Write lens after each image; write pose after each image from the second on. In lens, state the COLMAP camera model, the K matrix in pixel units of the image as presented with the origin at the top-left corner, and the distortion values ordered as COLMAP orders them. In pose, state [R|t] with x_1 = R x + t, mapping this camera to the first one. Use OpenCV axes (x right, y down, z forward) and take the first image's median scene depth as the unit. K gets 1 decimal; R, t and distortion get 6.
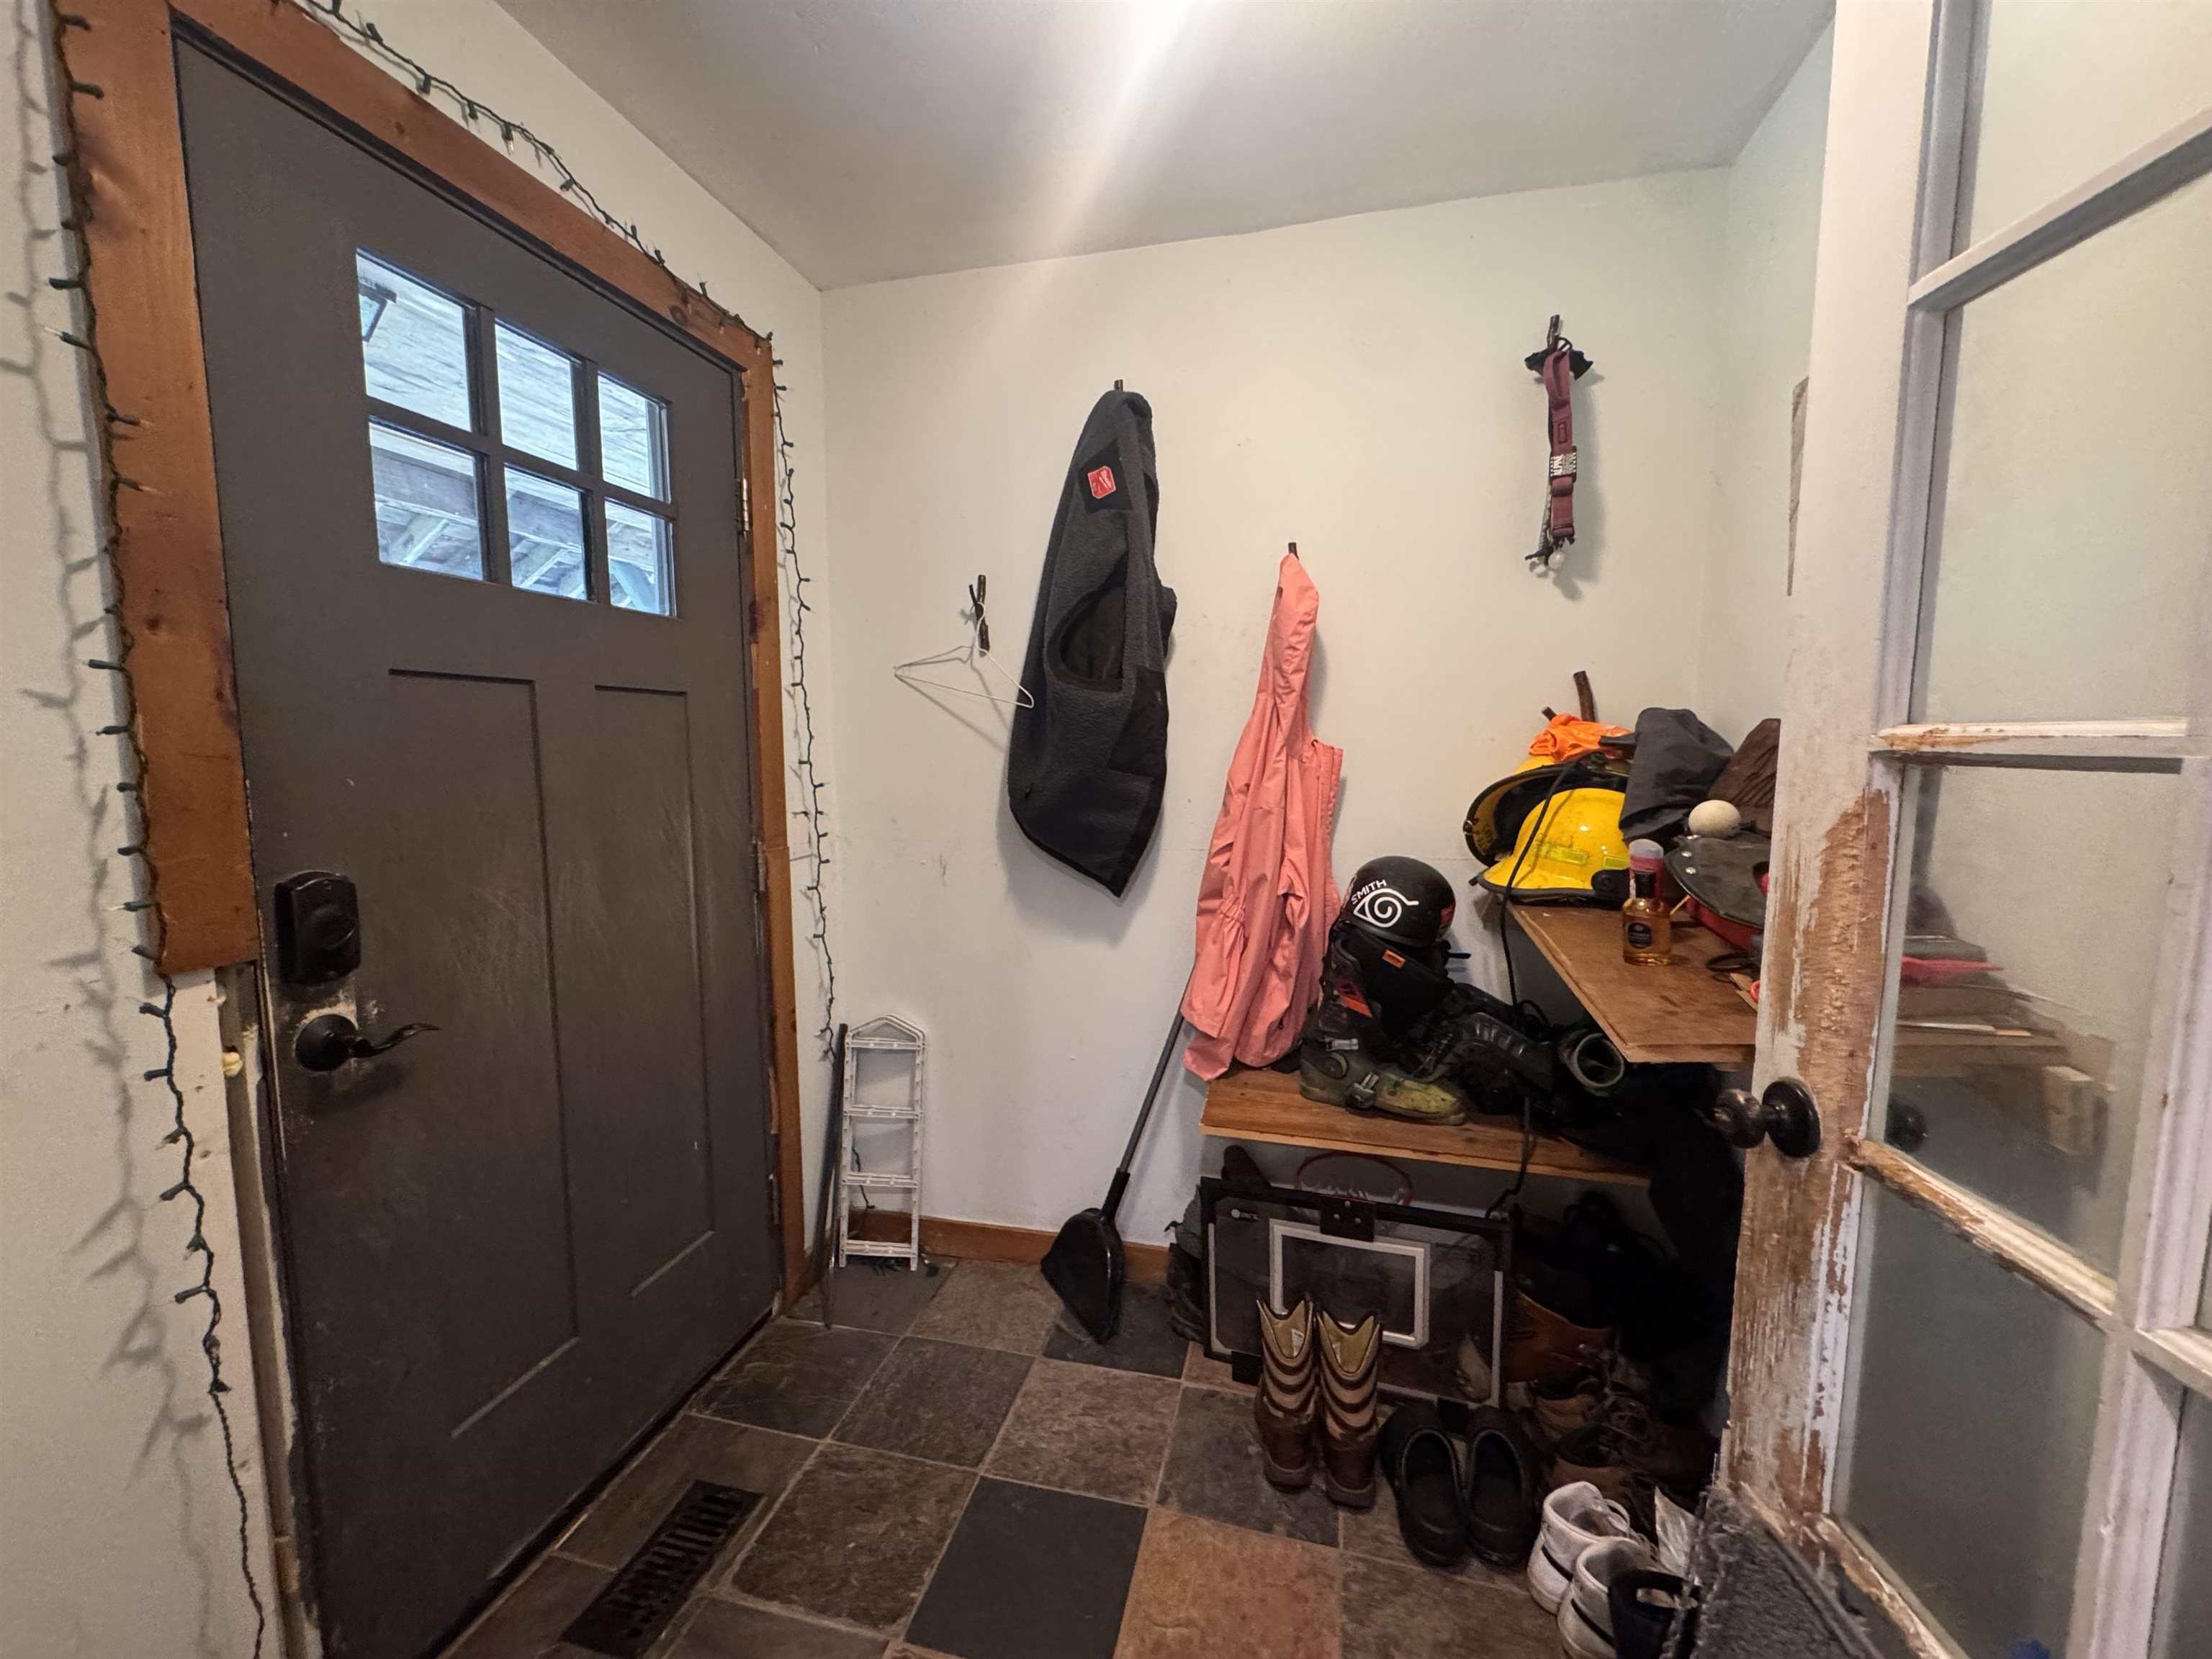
lens RADIAL K [[882.1, 0, 1103.9], [0, 882.1, 827.8], [0, 0, 1]] dist [-0.004036, -0.000091]
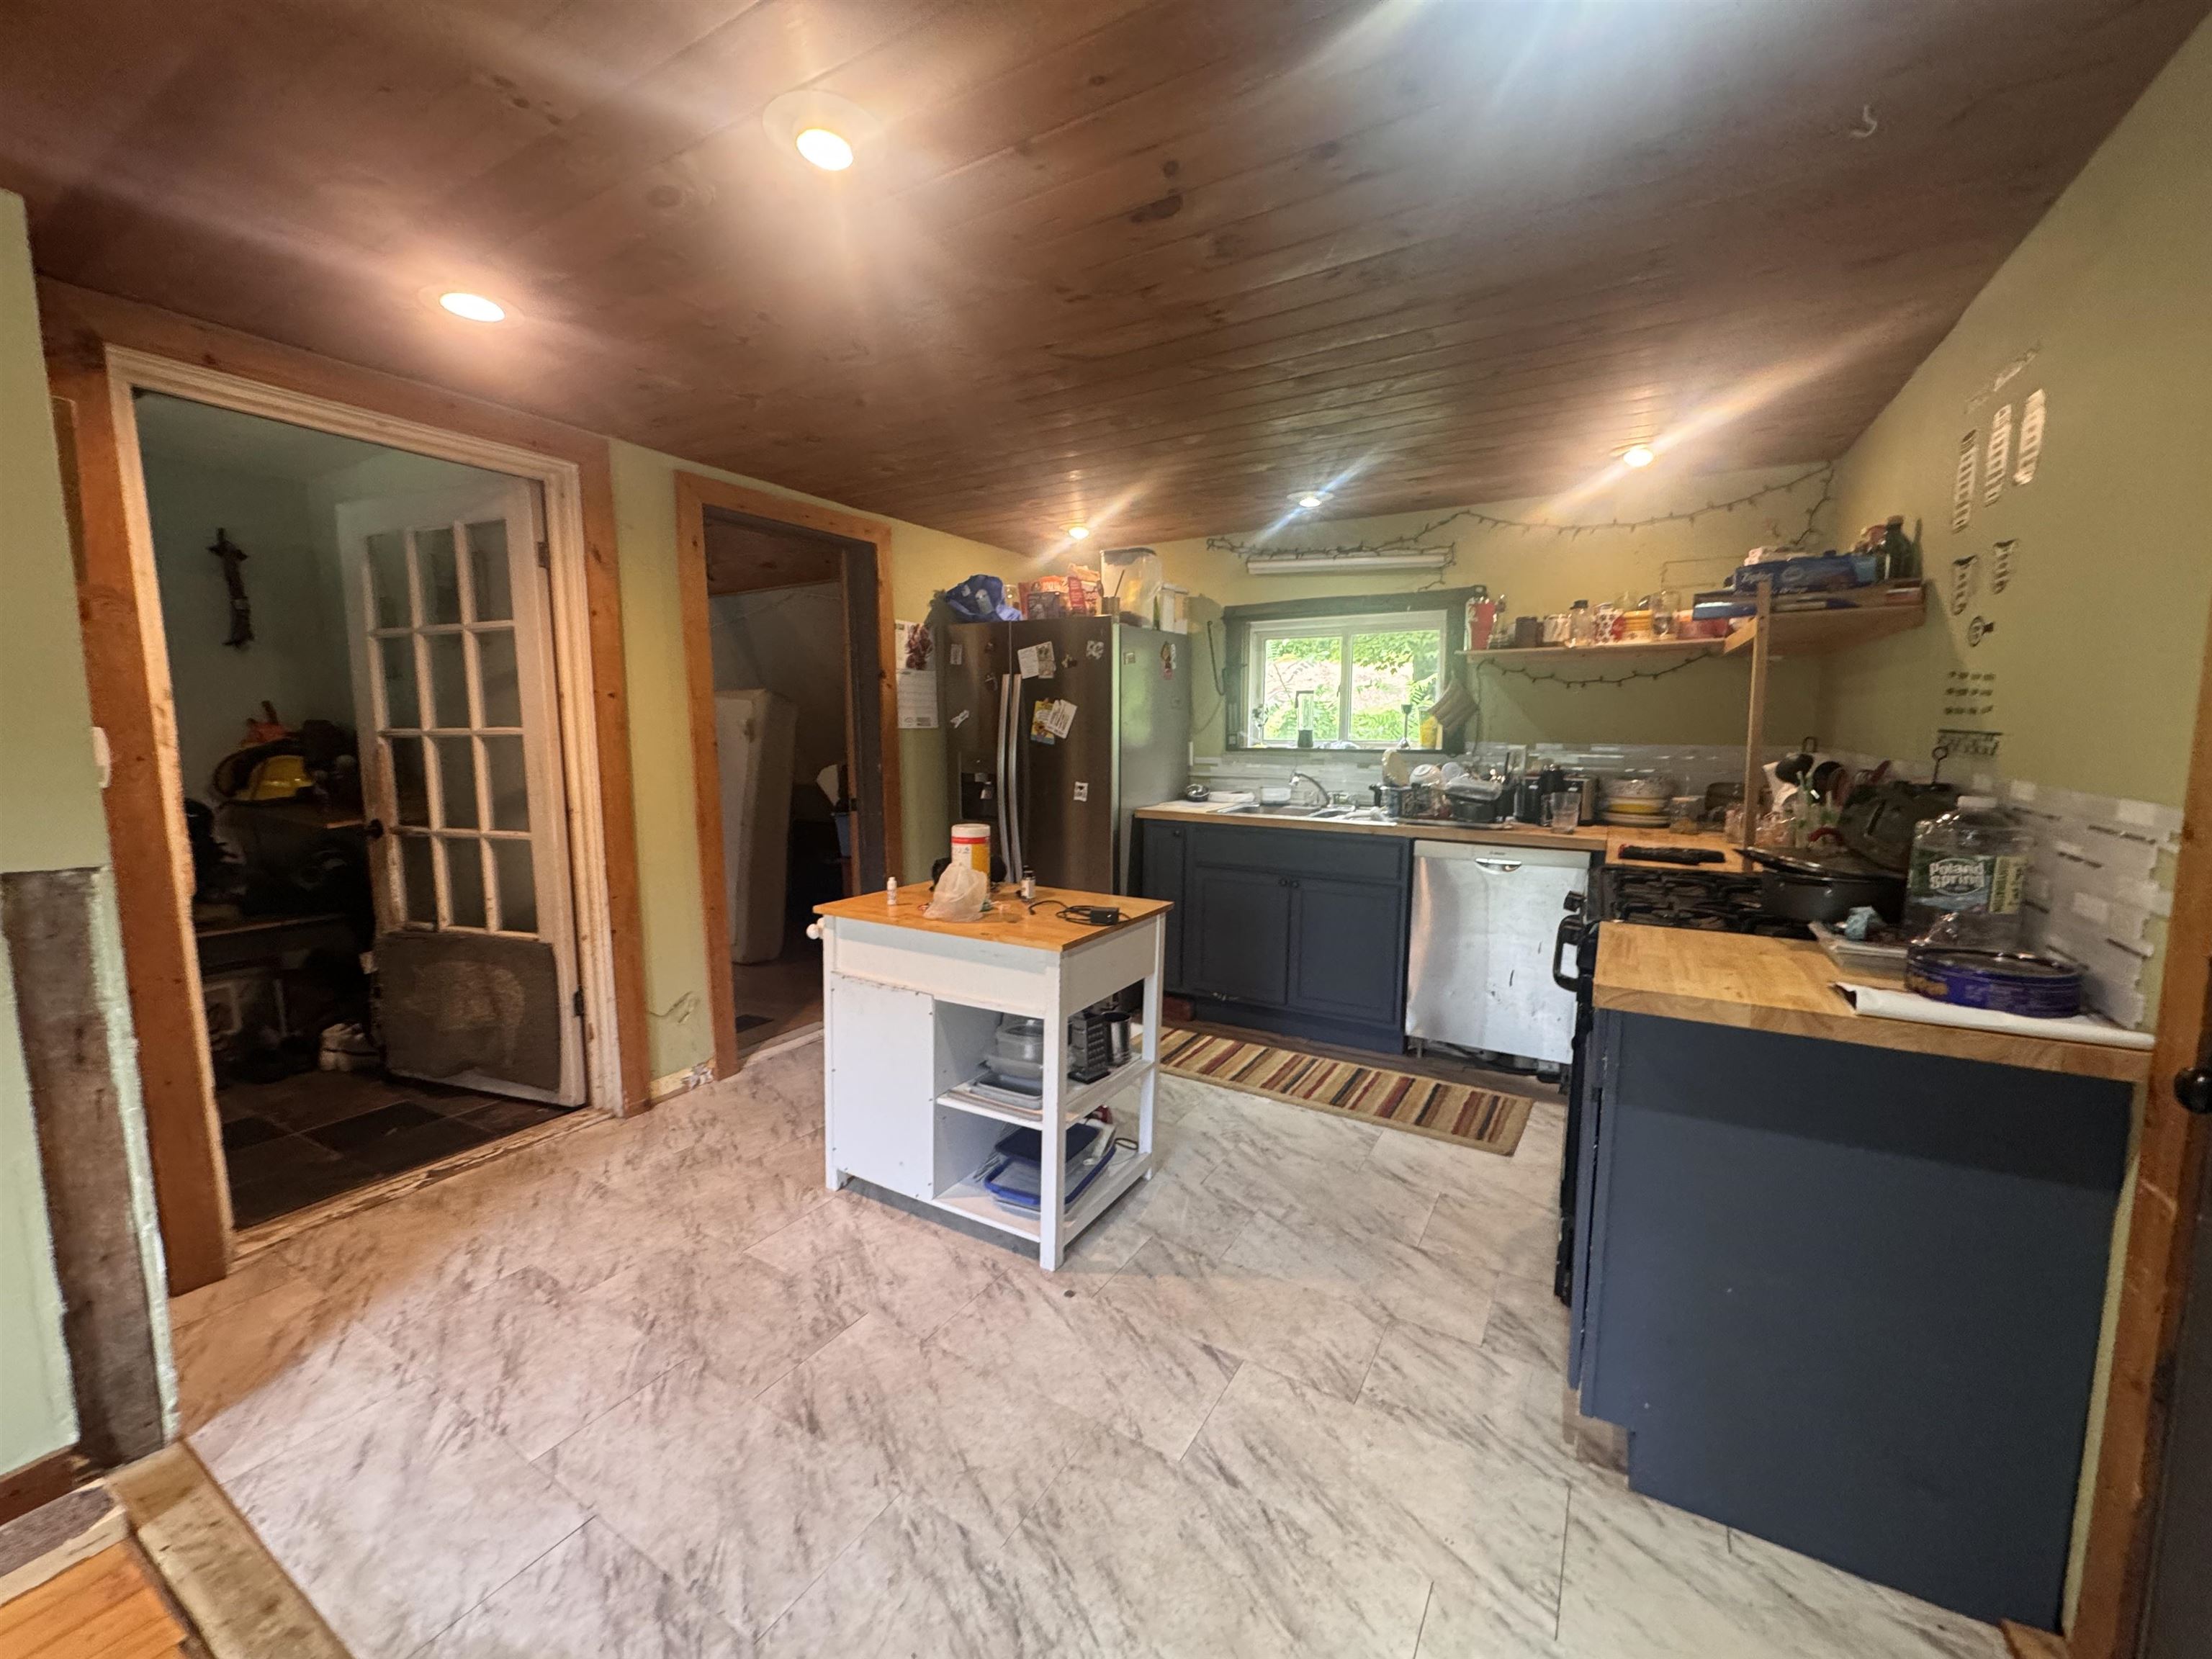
lens RADIAL K [[882.1, 0, 1103.9], [0, 882.1, 827.8], [0, 0, 1]] dist [-0.004036, -0.000091]
pose [[0.265423, -0.113182, 0.957466, -1.034923], [0.110543, 0.990109, 0.086397, 0.170937], [-0.957774, 0.082910, 0.275309, -1.561248]]
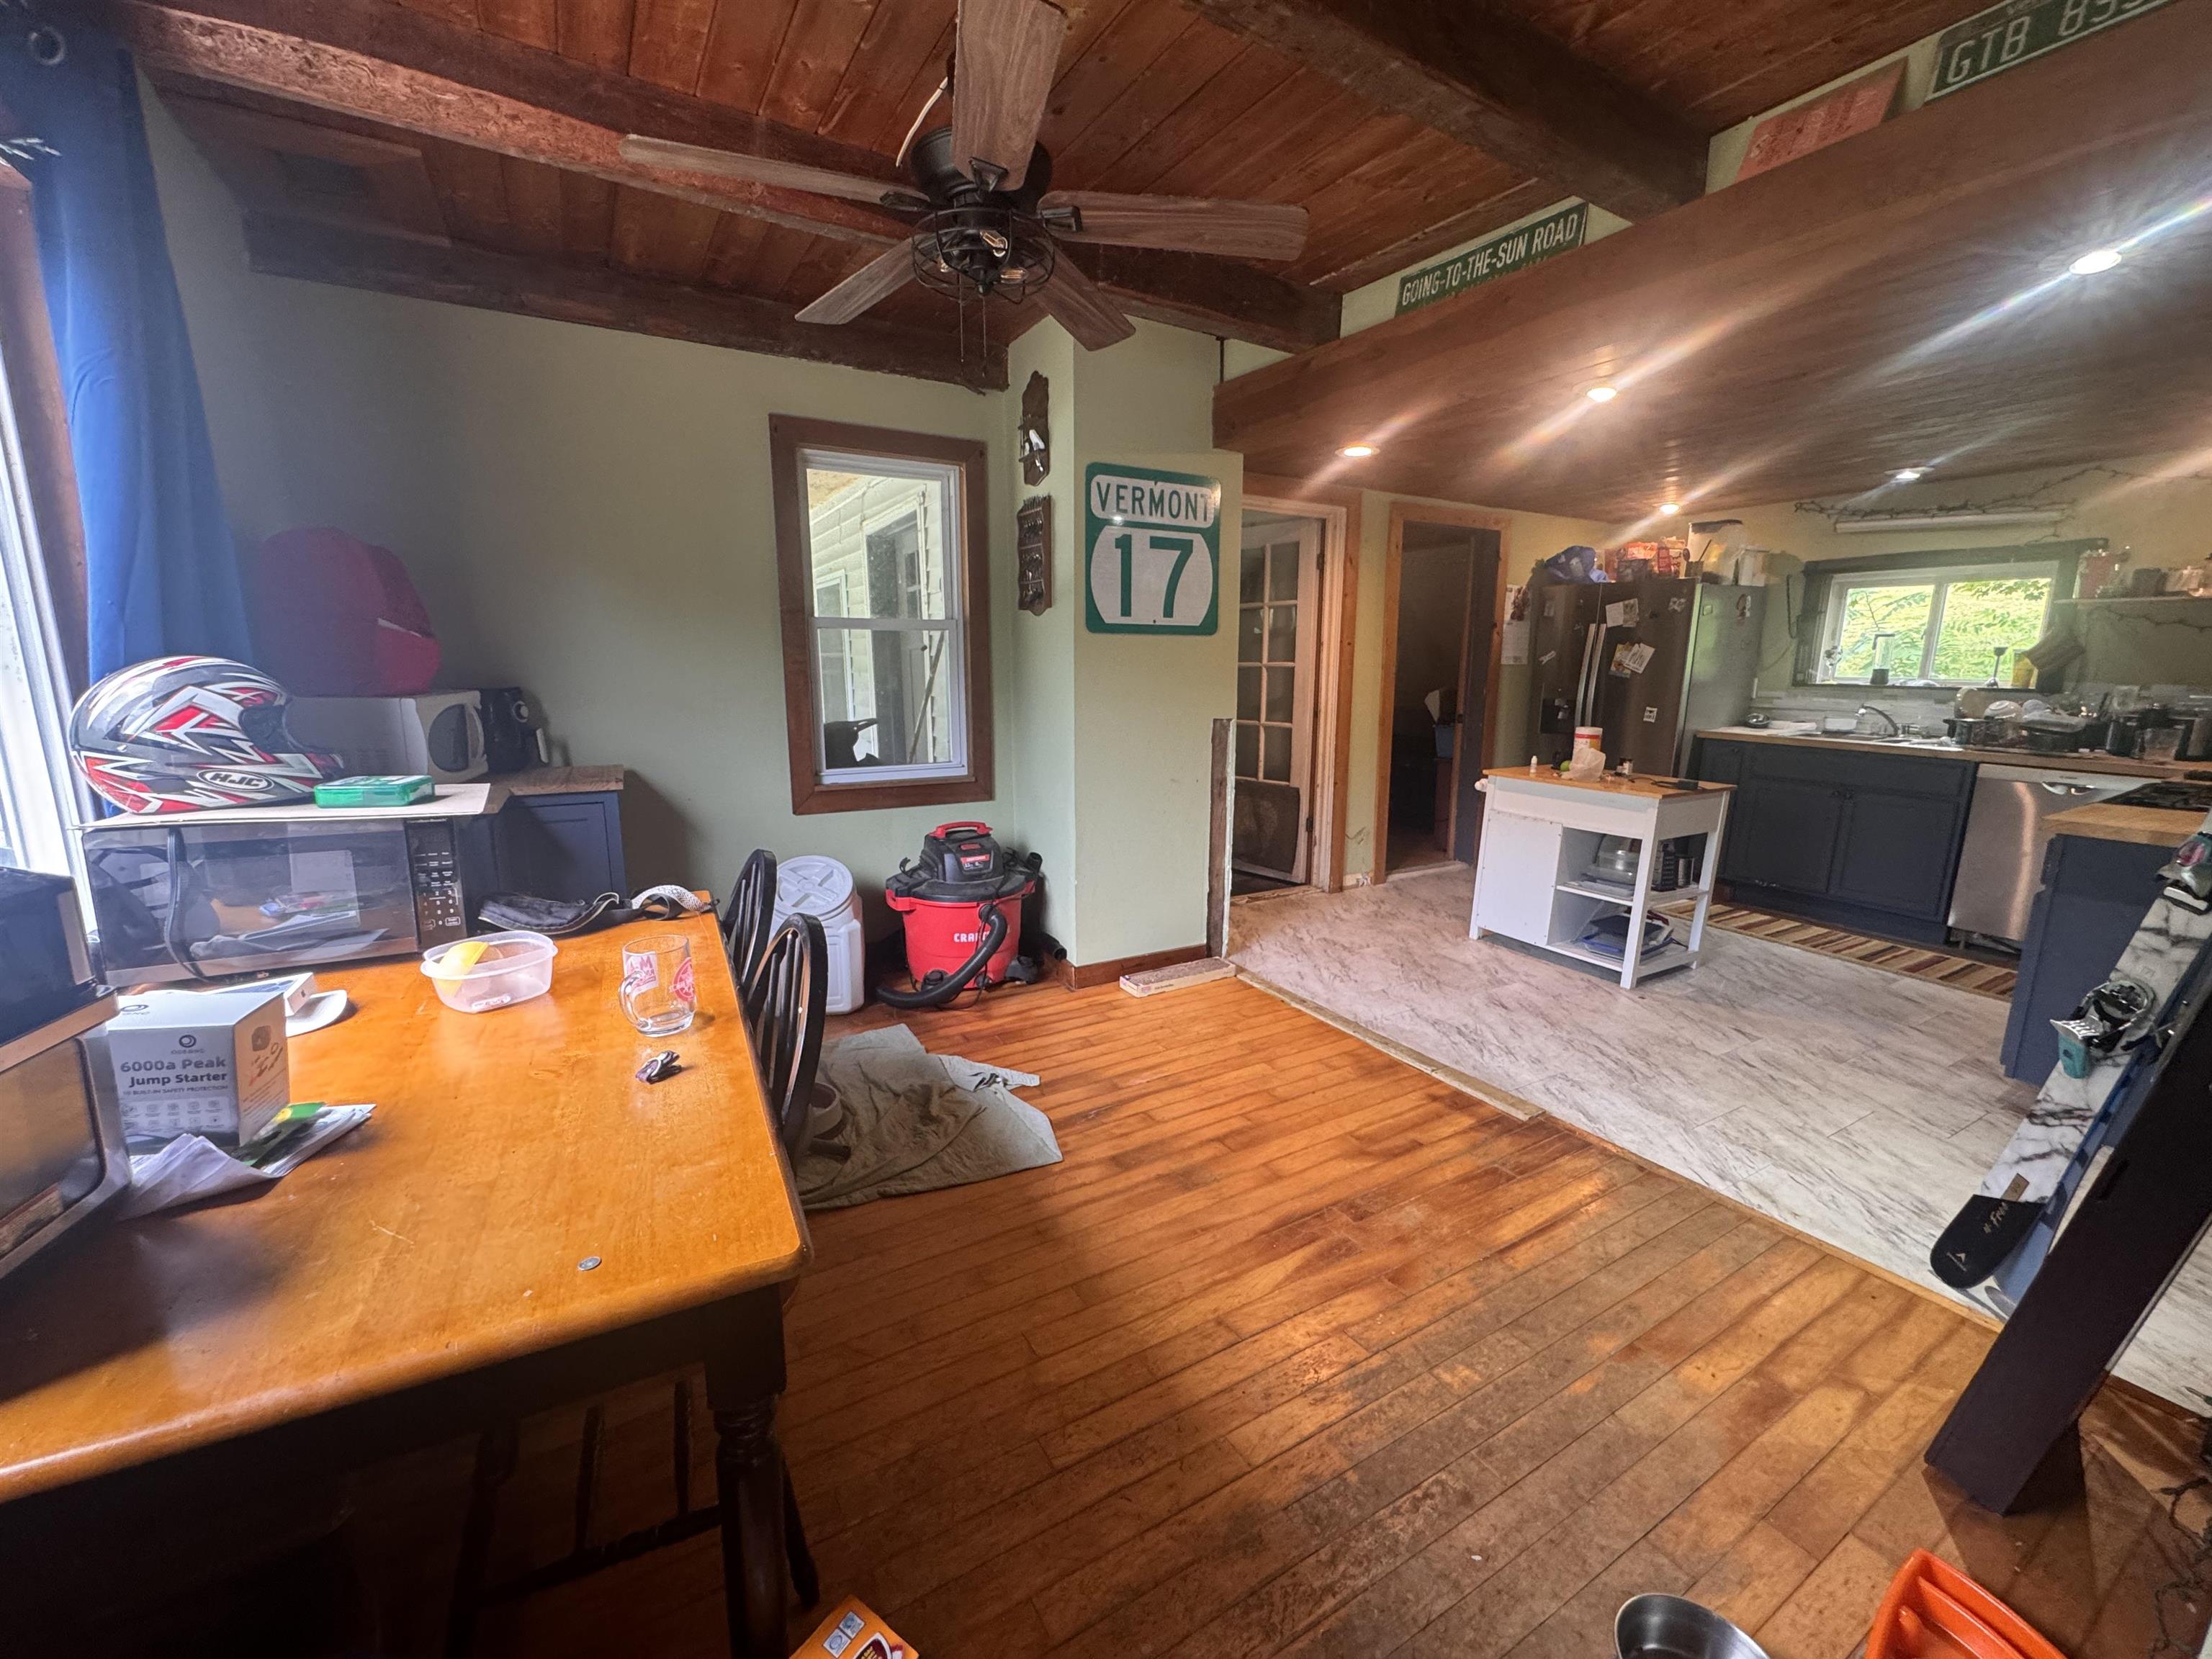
lens RADIAL K [[882.1, 0, 1103.9], [0, 882.1, 827.8], [0, 0, 1]] dist [-0.004036, -0.000091]
pose [[0.706686, -0.132816, 0.694950, -2.296210], [0.077246, 0.990835, 0.110813, 0.174828], [-0.703298, -0.024628, 0.710468, -1.710226]]
